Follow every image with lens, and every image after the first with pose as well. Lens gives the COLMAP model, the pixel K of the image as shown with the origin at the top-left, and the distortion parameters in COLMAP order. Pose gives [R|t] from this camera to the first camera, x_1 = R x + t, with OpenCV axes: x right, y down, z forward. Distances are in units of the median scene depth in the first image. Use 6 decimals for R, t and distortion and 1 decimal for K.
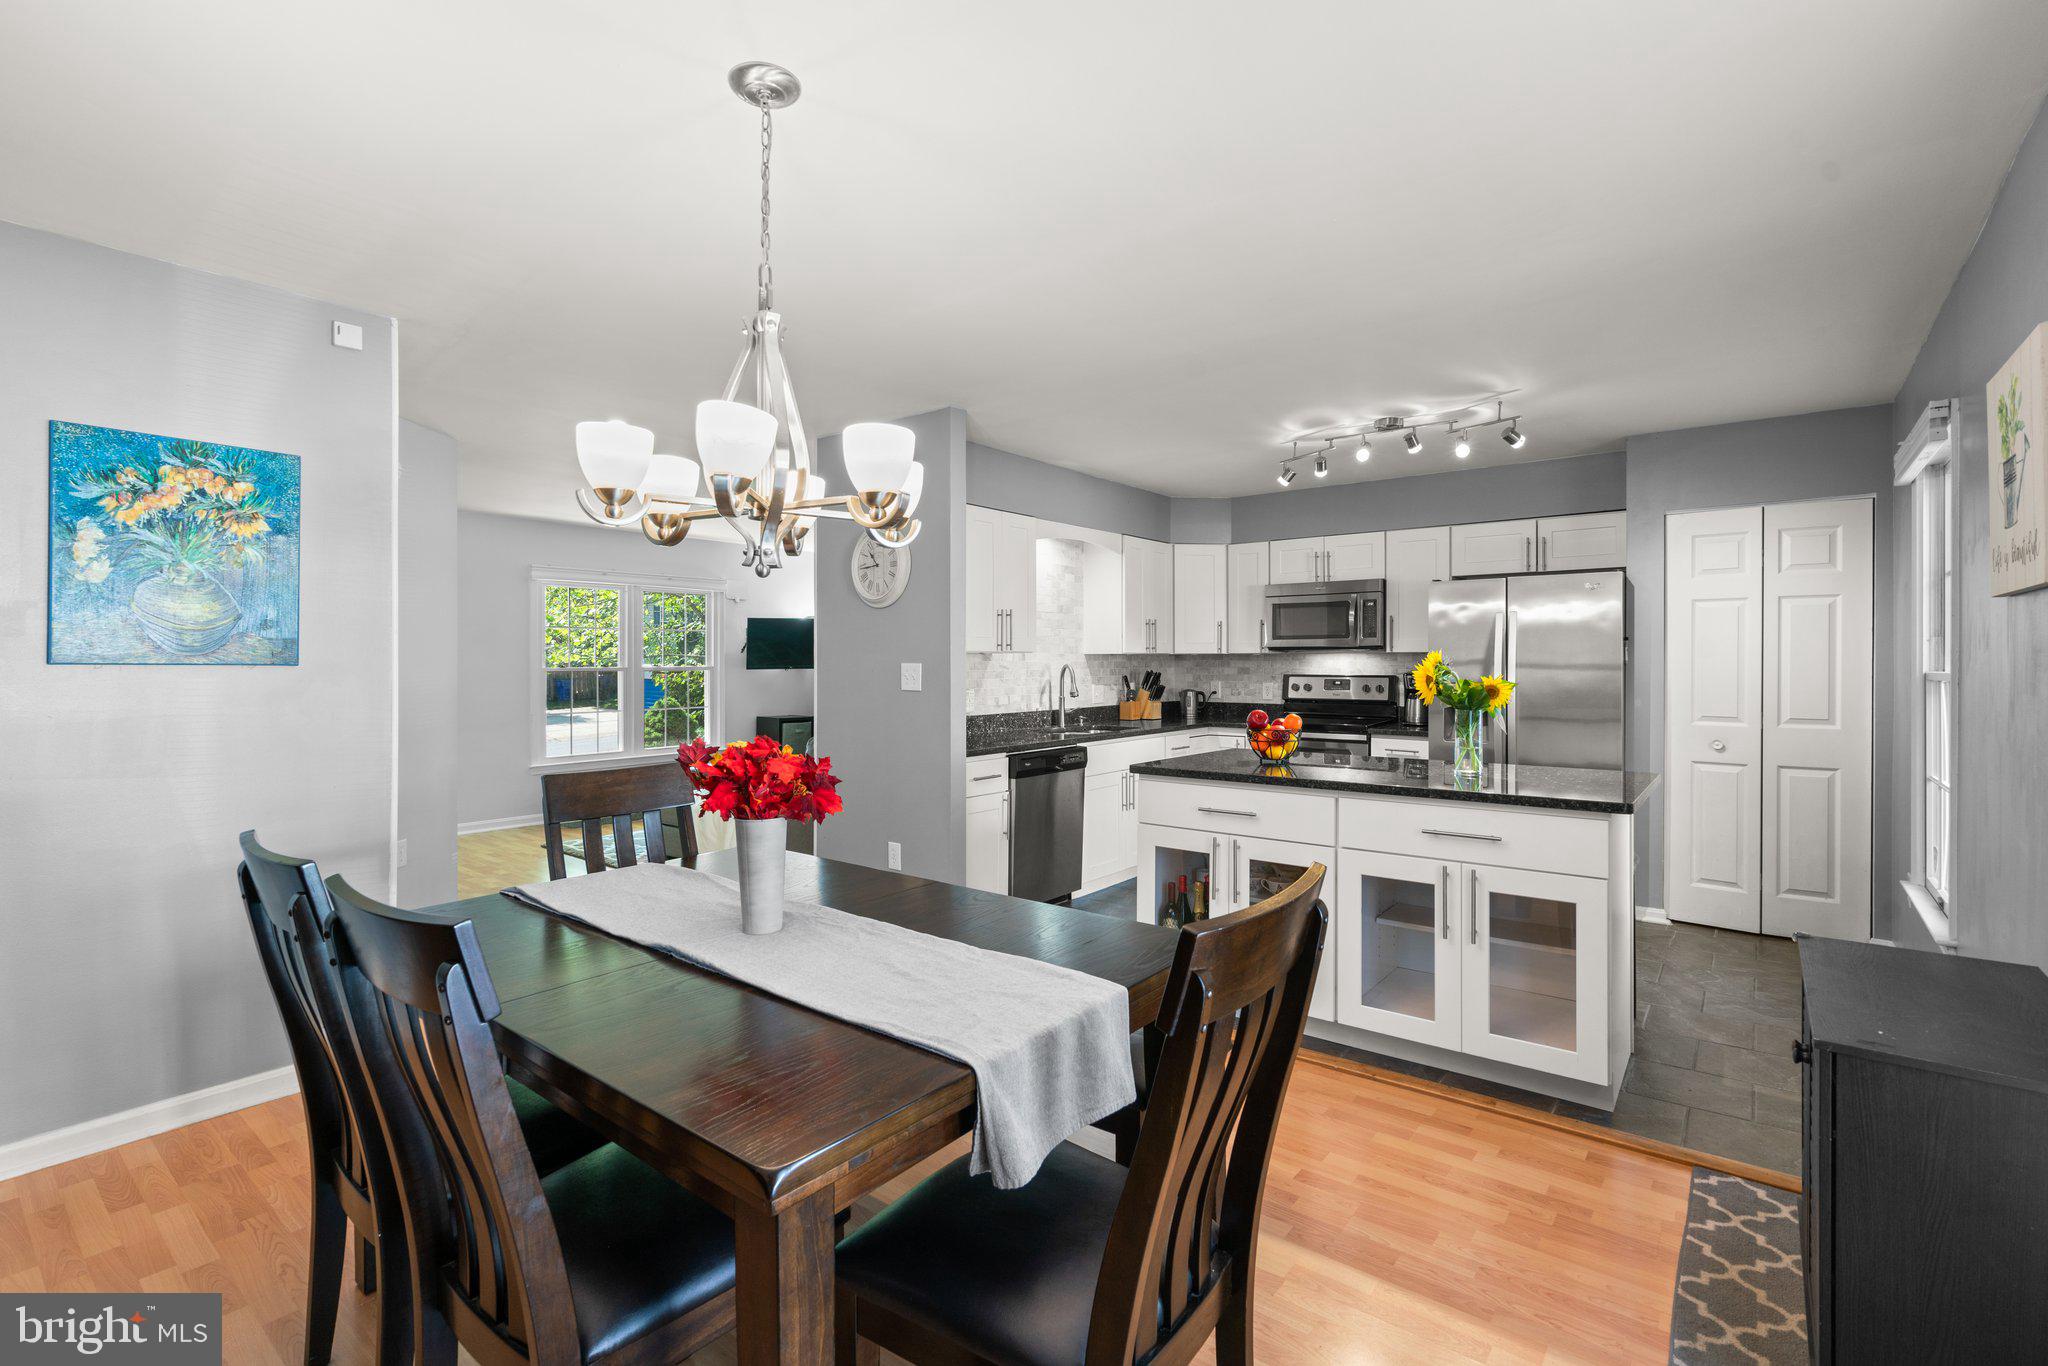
lens RADIAL K [[937.6, 0, 1031.7], [0, 937.6, 660.1], [0, 0, 1]] dist [-0.005202, 0.002280]
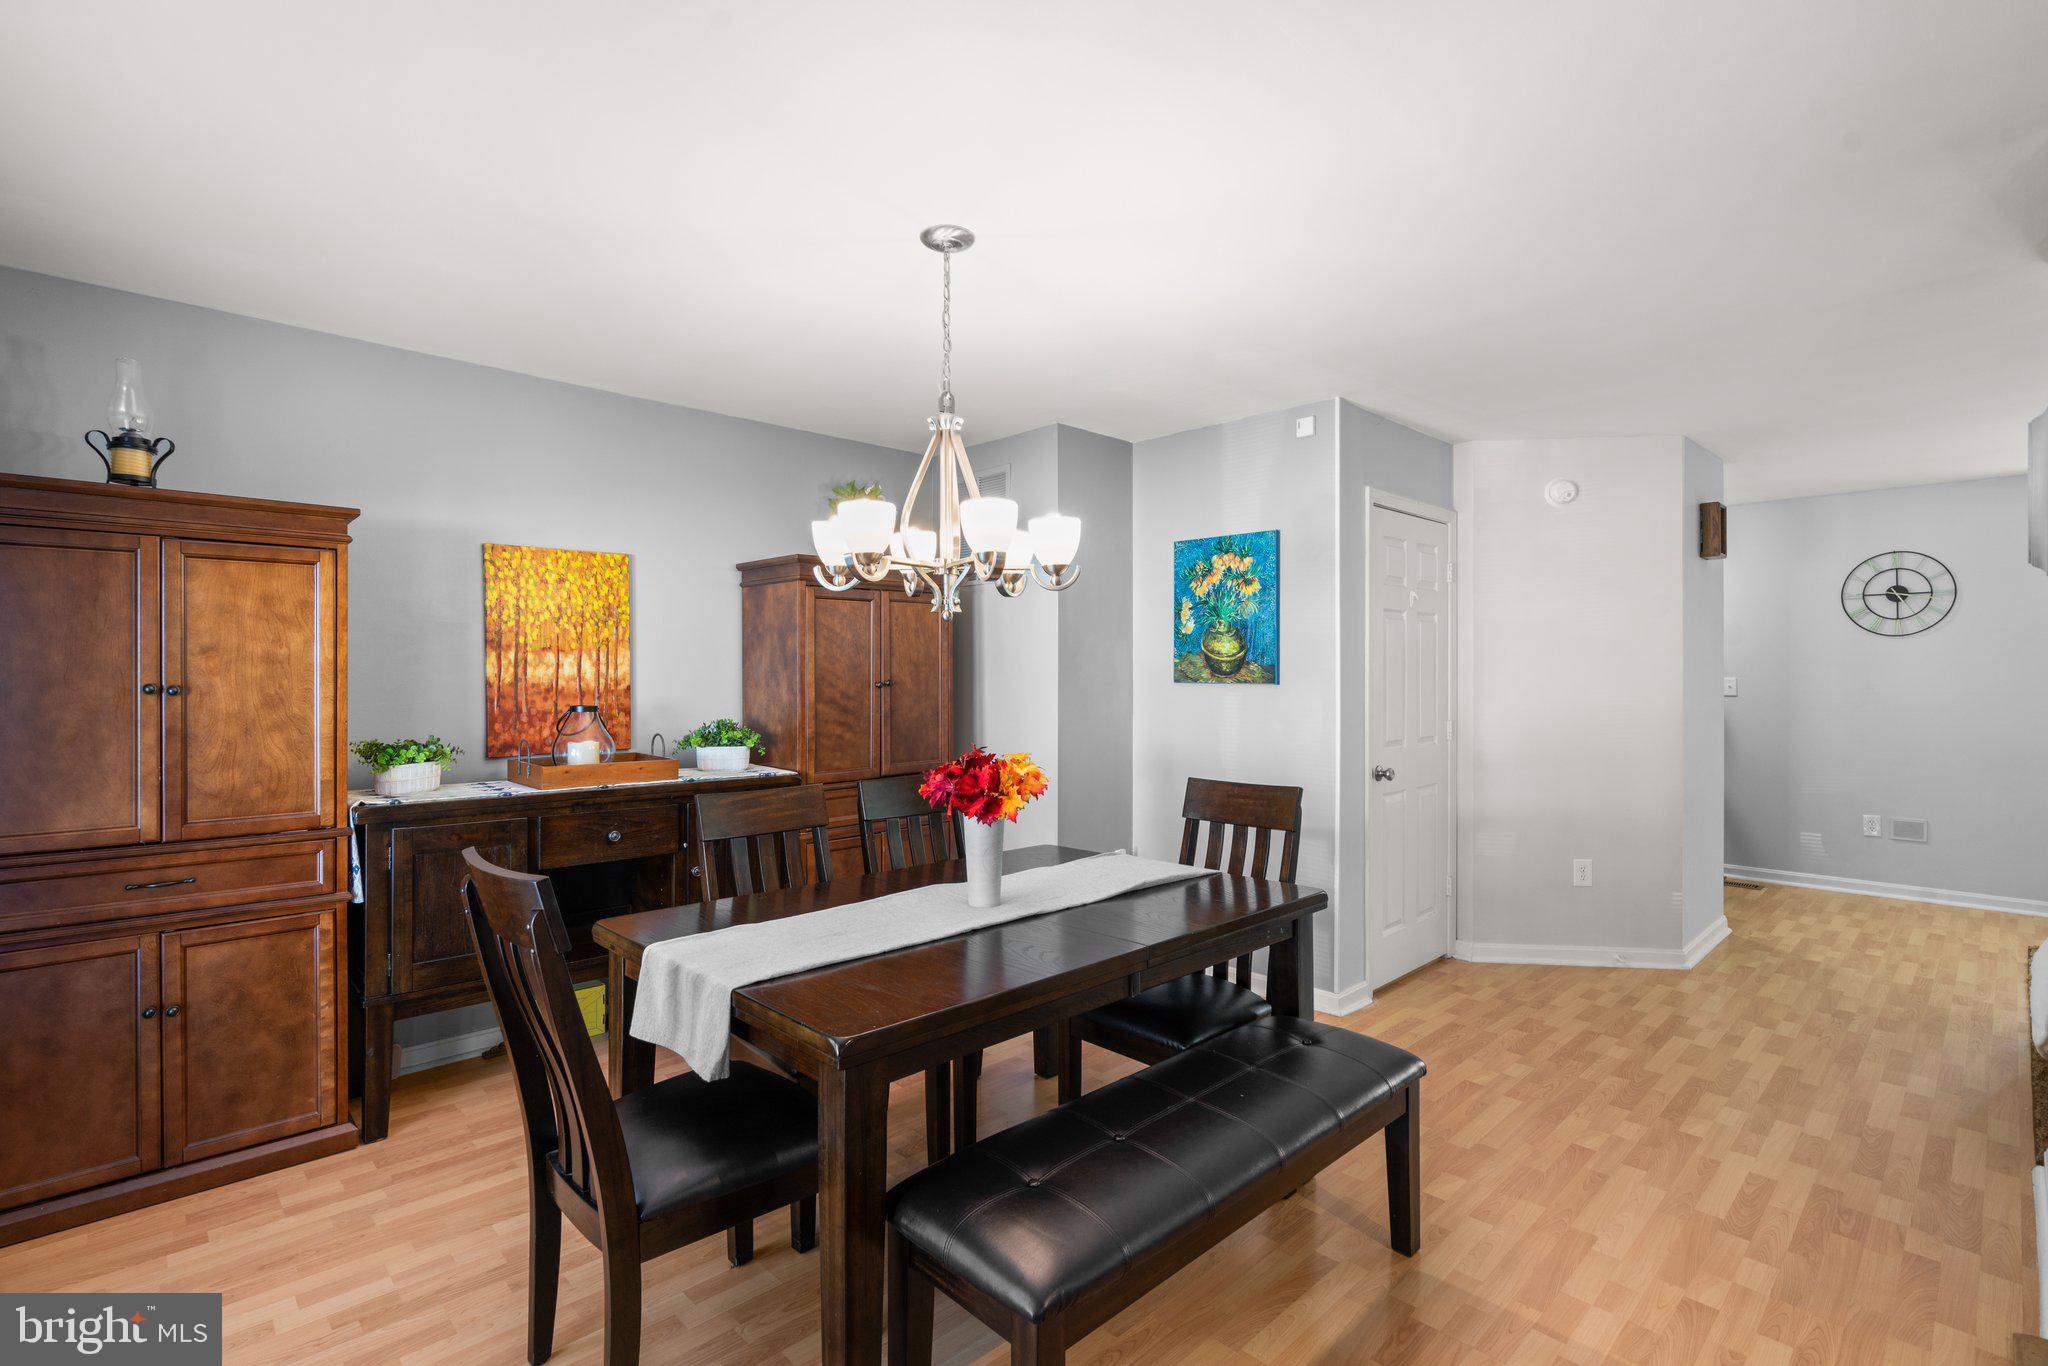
lens RADIAL K [[937.6, 0, 1025.6], [0, 937.6, 672.2], [0, 0, 1]] dist [-0.005202, 0.002280]
pose [[-0.140742, -0.000909, -0.990046, 0.286383], [0.001606, 0.999998, -0.001146, -0.005137], [0.990045, -0.001751, -0.140740, 0.387808]]
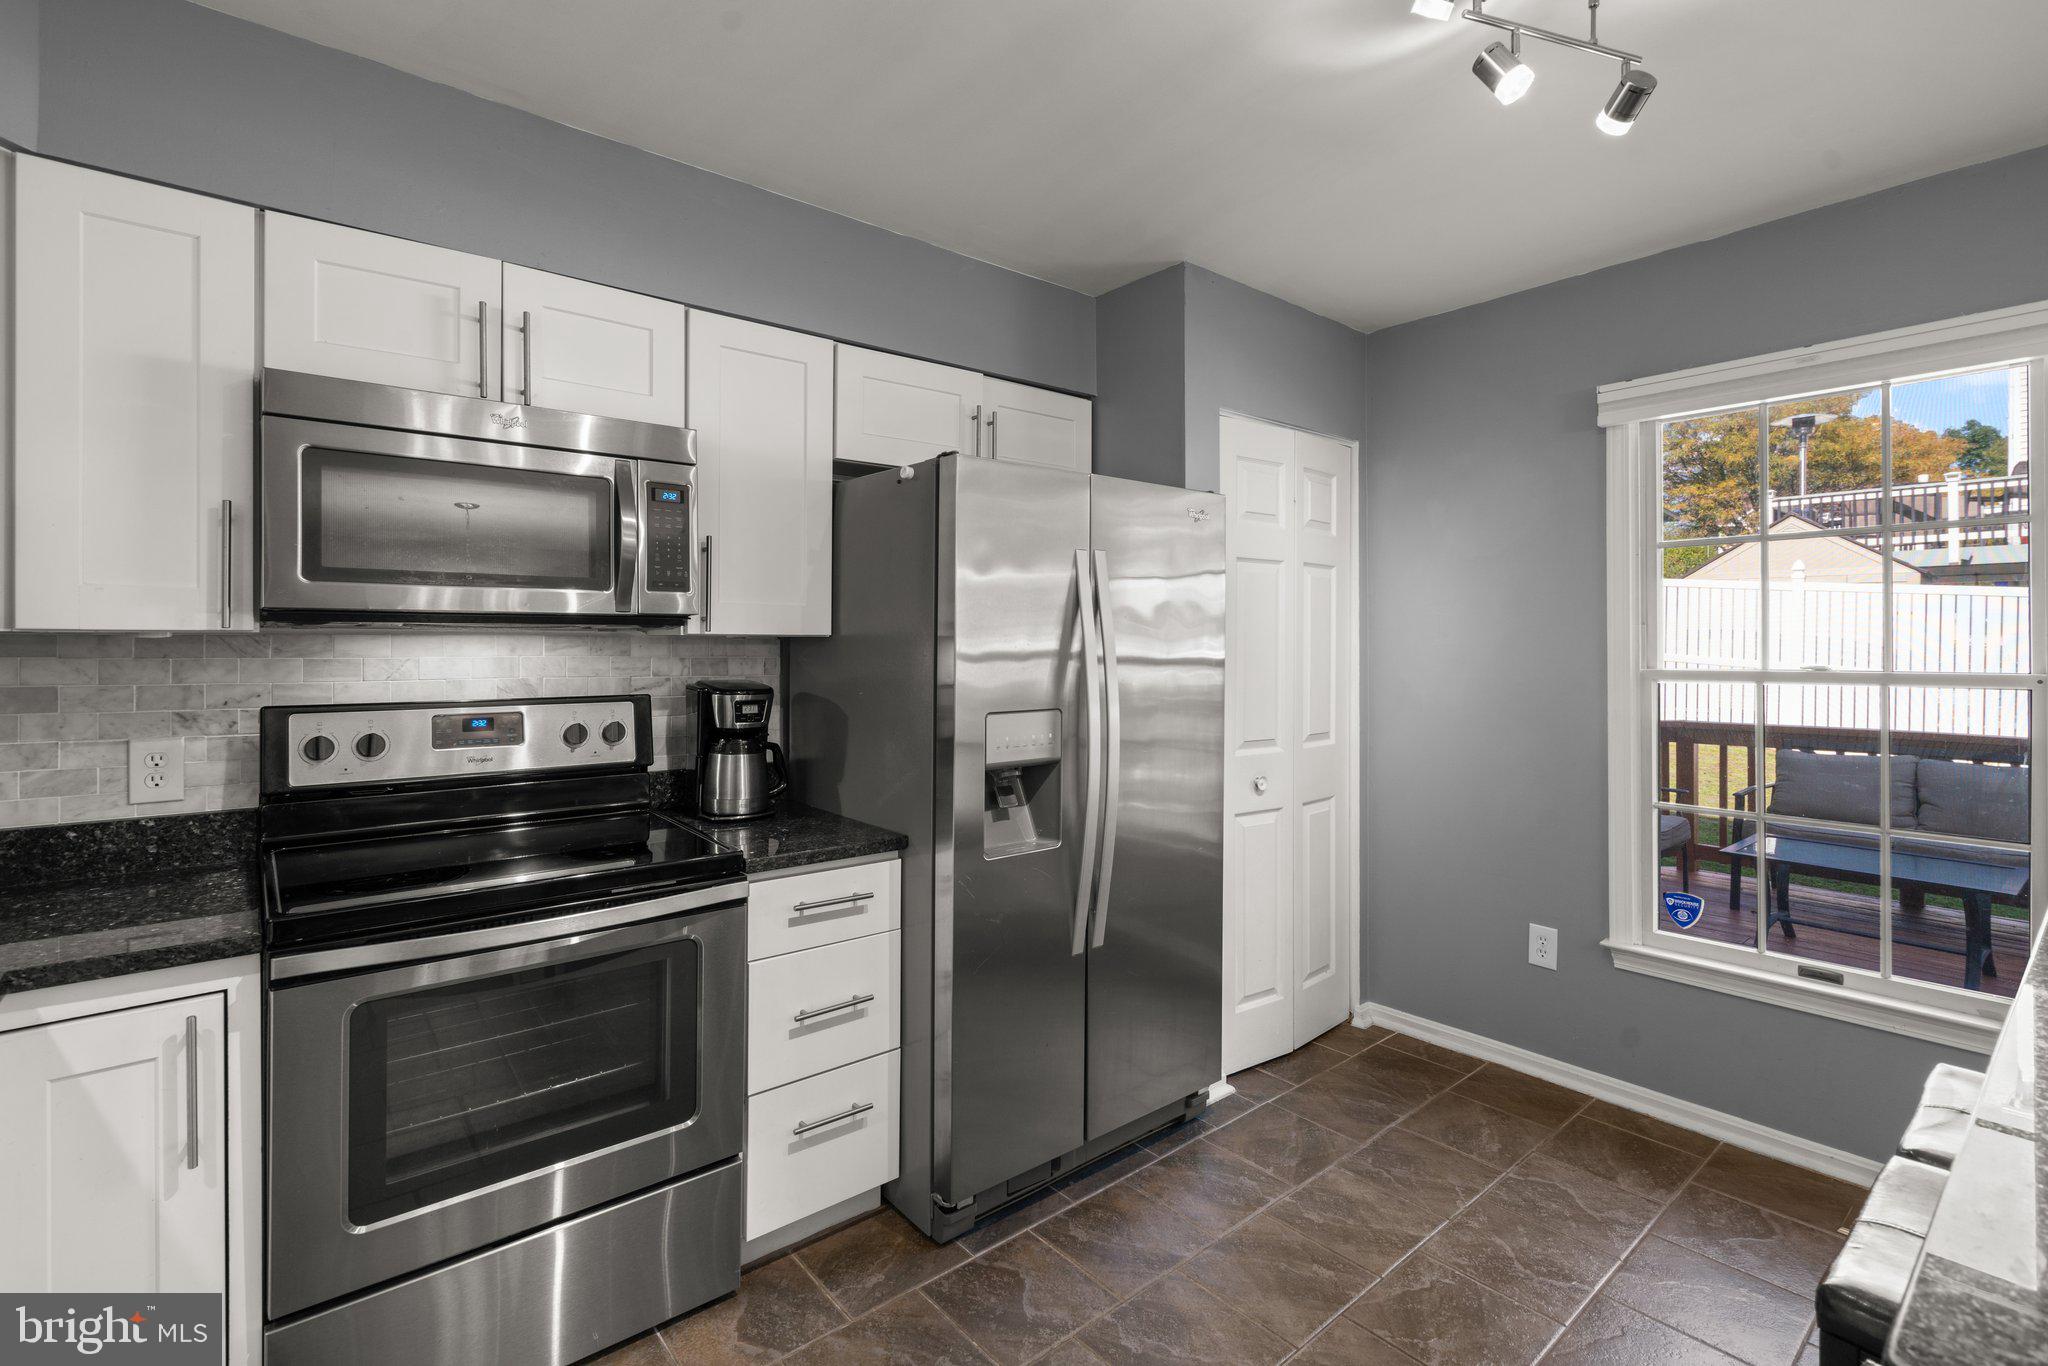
lens RADIAL K [[937.6, 0, 1017.5], [0, 937.6, 641.1], [0, 0, 1]] dist [-0.005202, 0.002280]
pose [[0.220528, 0.004194, 0.975372, 0.045310], [-0.000945, 0.999991, -0.004087, -0.004016], [-0.975380, -0.000021, 0.220530, 0.762013]]
